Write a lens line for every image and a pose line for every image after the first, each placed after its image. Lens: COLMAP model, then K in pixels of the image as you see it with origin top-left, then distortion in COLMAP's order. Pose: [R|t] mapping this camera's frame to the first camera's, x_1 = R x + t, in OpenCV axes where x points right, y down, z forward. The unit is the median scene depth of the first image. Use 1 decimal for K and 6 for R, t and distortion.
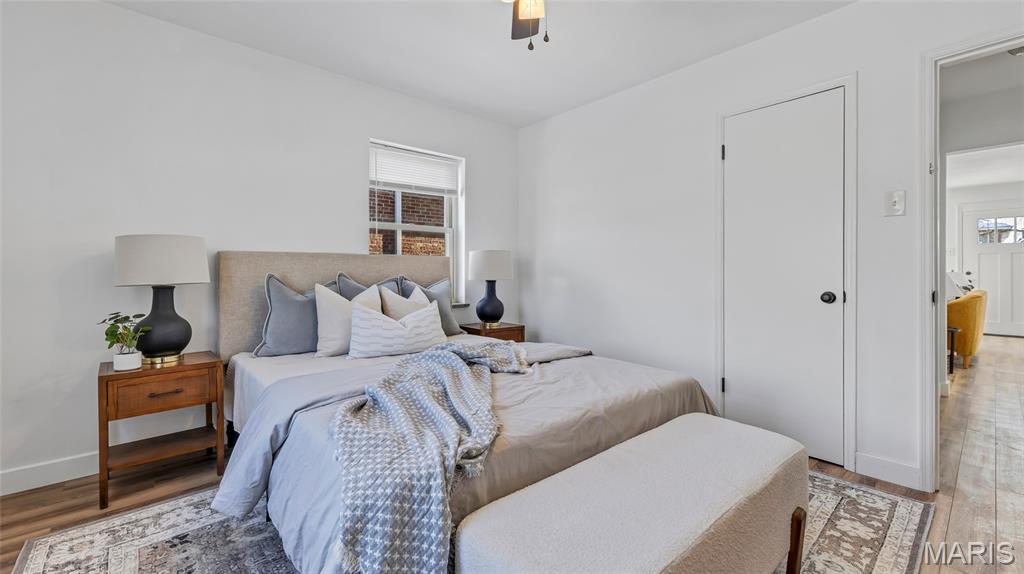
lens RADIAL K [[398.9, 0, 512.0], [0, 398.9, 287.0], [0, 0, 1]] dist [0.015989, -0.000047]
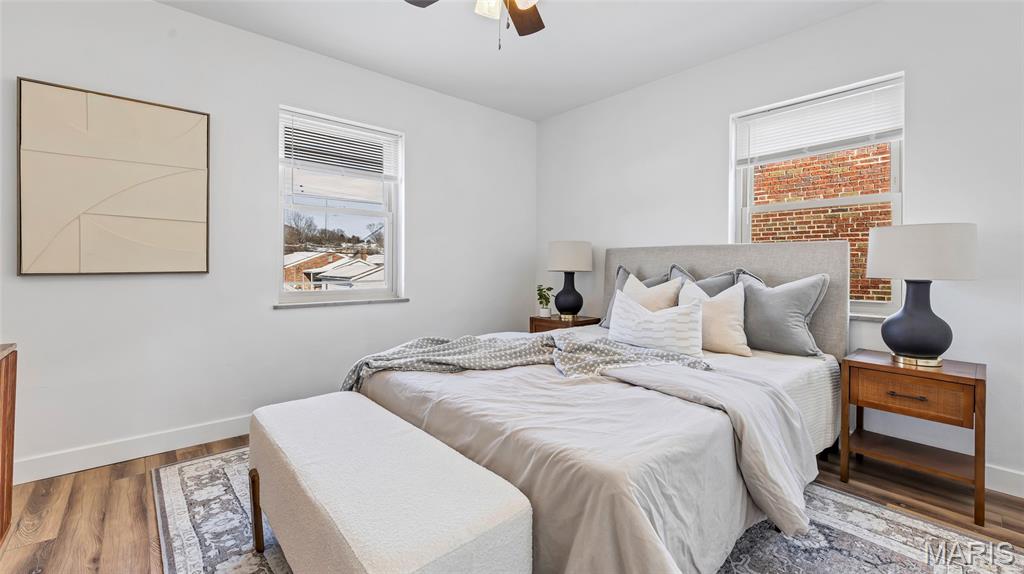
lens RADIAL K [[416.1, 0, 513.7], [0, 416.1, 264.1], [0, 0, 1]] dist [0.001519, -0.000354]
pose [[0.037370, 0.002383, -0.999299, 0.823333], [-0.042844, 0.999081, 0.000780, -0.025725], [0.998383, 0.042785, 0.037437, 0.719965]]
